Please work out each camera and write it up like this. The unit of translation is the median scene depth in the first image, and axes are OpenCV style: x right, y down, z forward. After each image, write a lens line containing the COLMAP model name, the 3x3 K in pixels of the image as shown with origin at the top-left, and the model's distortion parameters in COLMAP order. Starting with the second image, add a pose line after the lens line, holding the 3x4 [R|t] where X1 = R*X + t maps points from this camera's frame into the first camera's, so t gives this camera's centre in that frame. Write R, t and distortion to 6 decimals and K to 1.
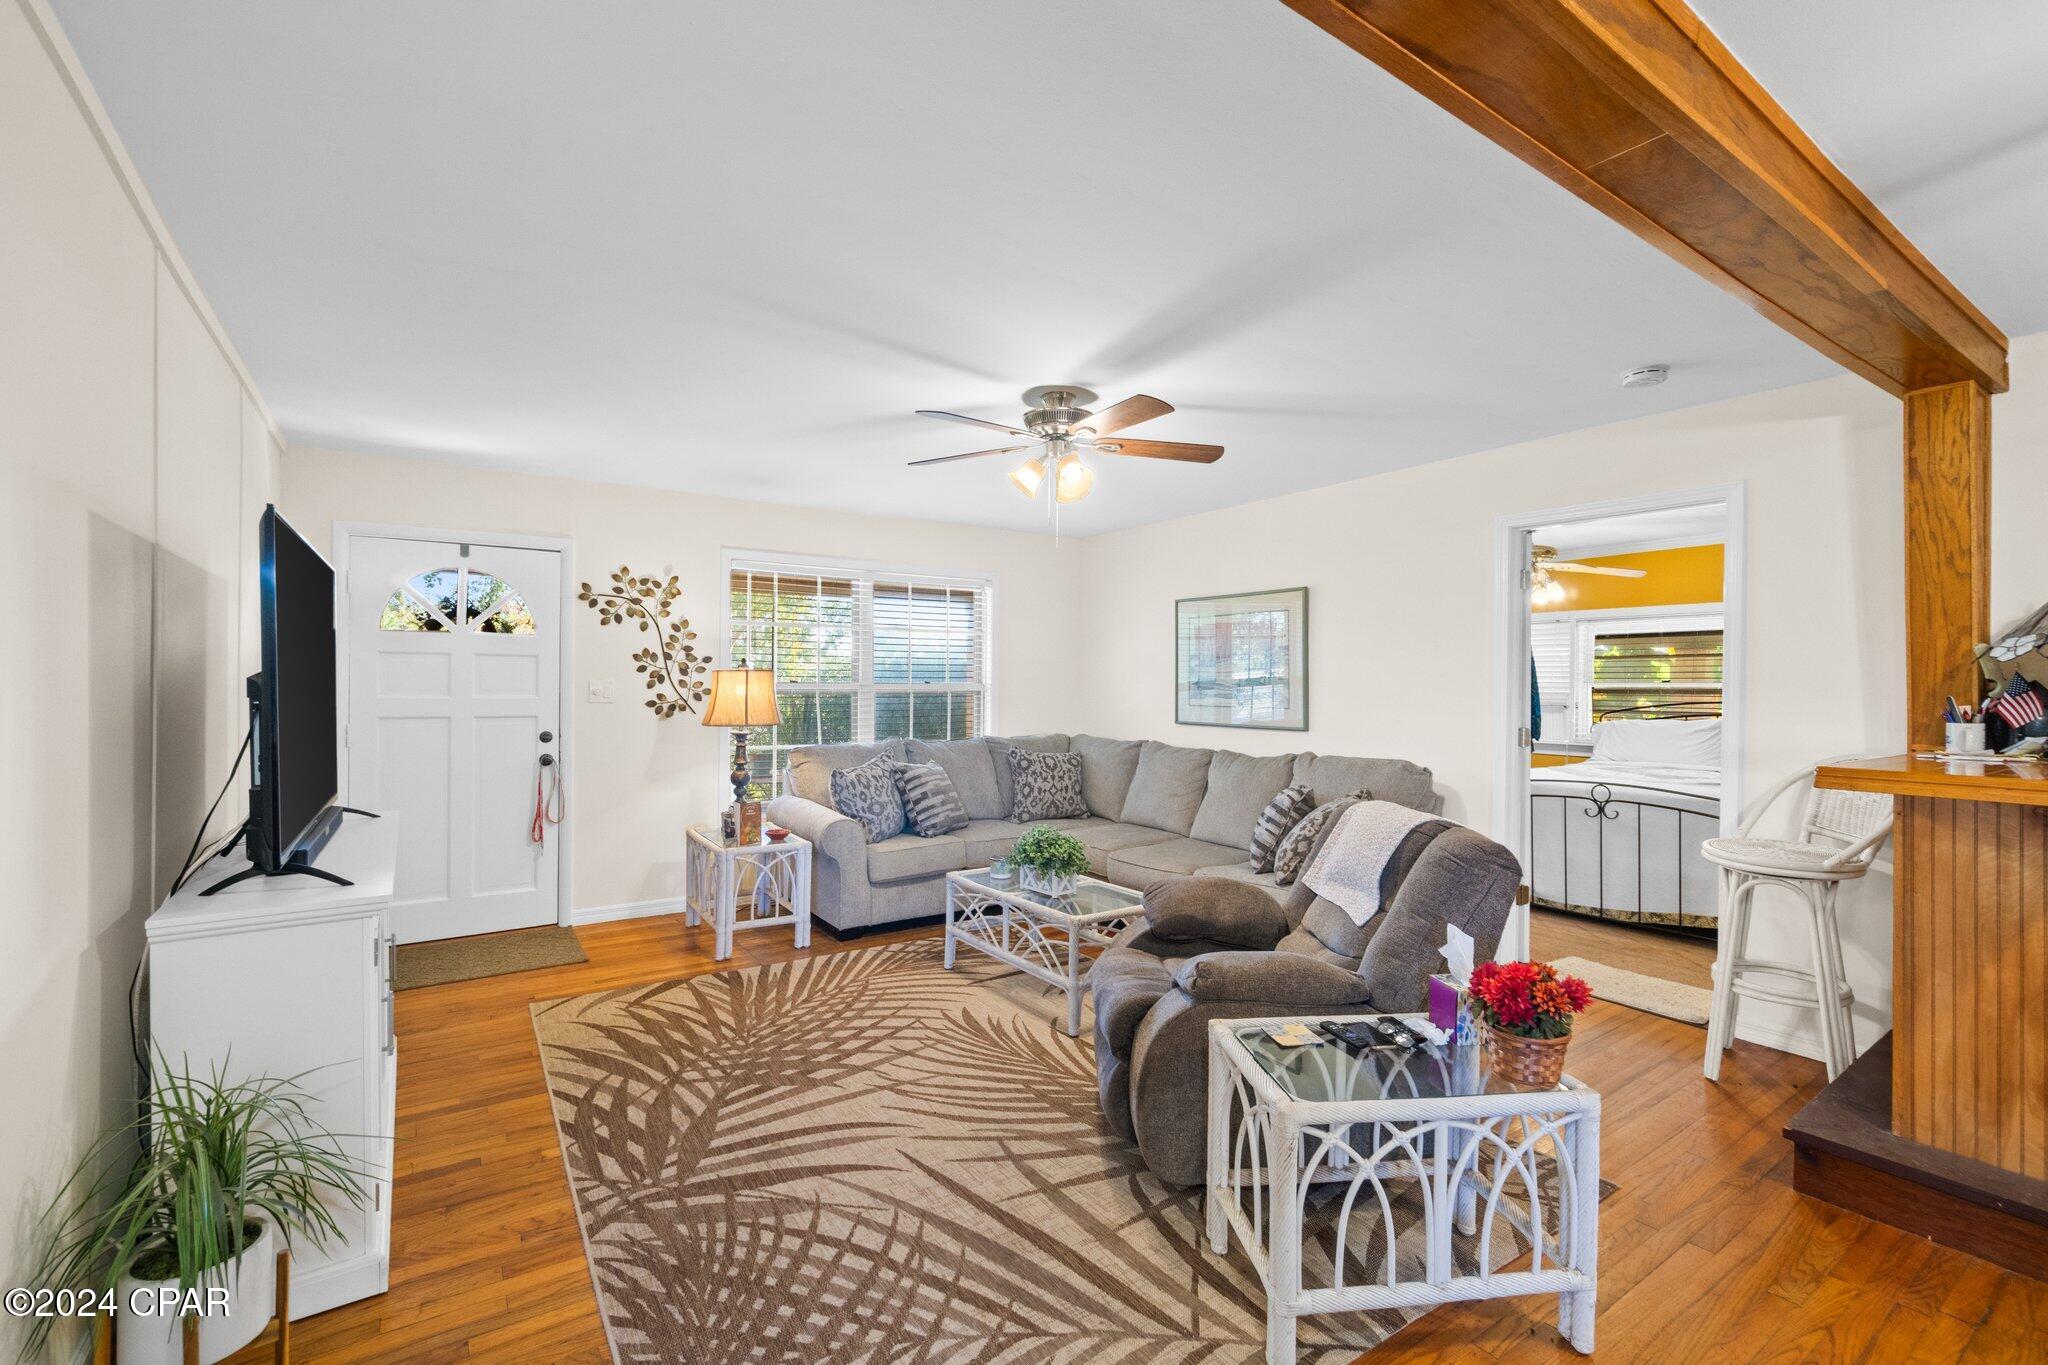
lens RADIAL K [[885.3, 0, 1024.0], [0, 885.3, 682.5], [0, 0, 1]] dist [0.000376, 0.000109]
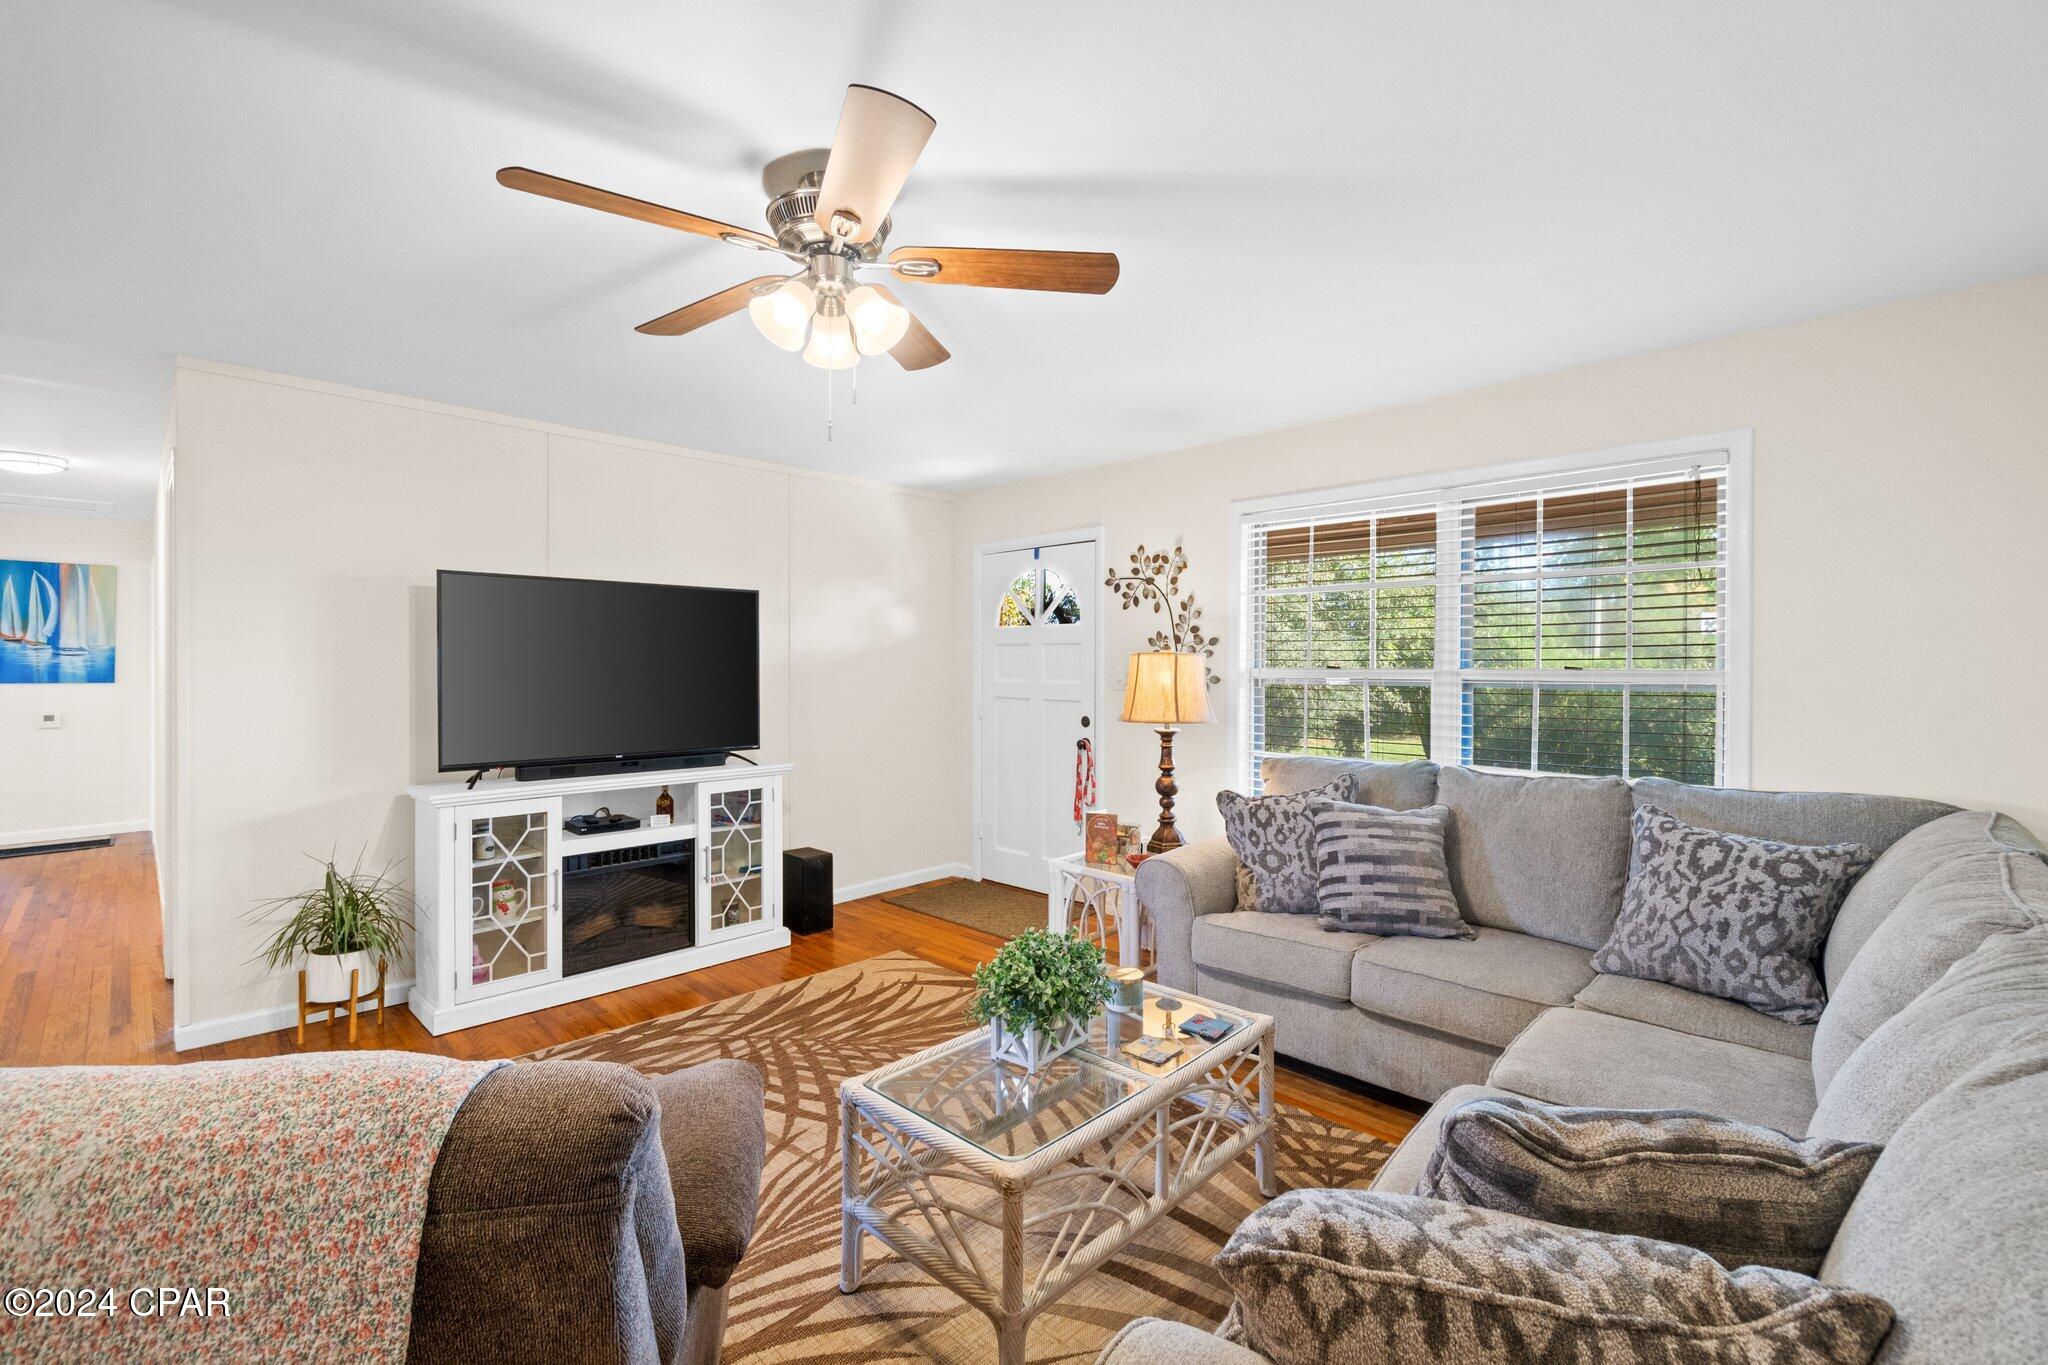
lens RADIAL K [[885.6, 0, 1017.2], [0, 885.6, 664.1], [0, 0, 1]] dist [-0.001219, -0.000011]
pose [[0.193569, -0.007511, -0.981058, 0.779311], [-0.000446, 0.999970, -0.007744, 0.003698], [0.981086, 0.001936, 0.193560, 1.219323]]
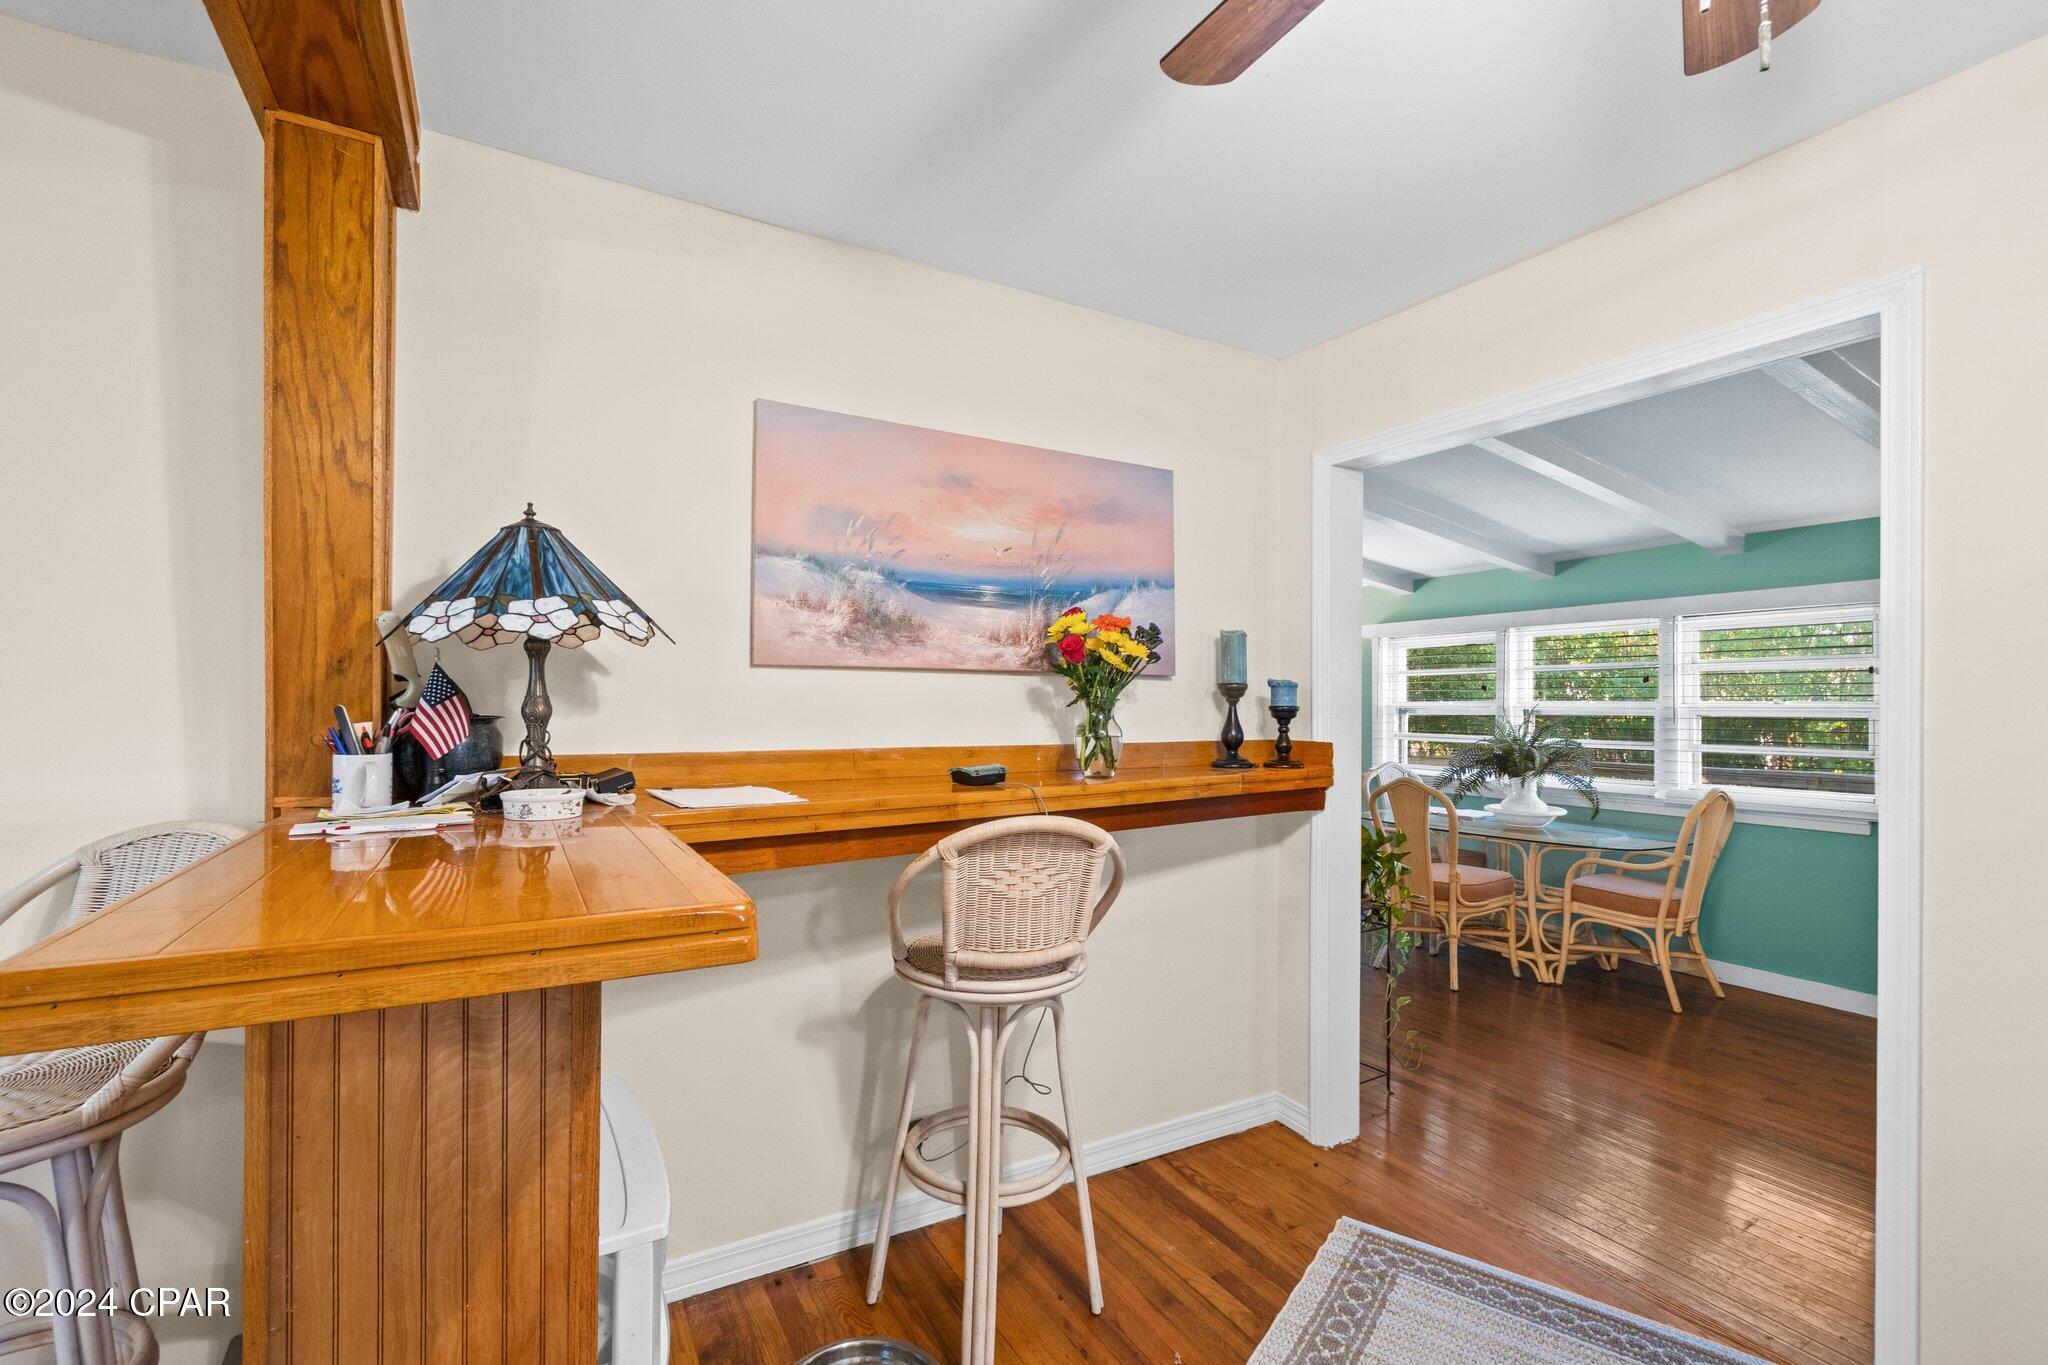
lens RADIAL K [[900.0, 0, 1015.8], [0, 900.0, 700.7], [0, 0, 1]] dist [-0.004197, 0.000058]
pose [[0.075152, -0.000530, 0.997172, 0.520271], [-0.010050, 0.999949, 0.001289, 0.007665], [-0.997121, -0.010118, 0.075143, 0.536816]]
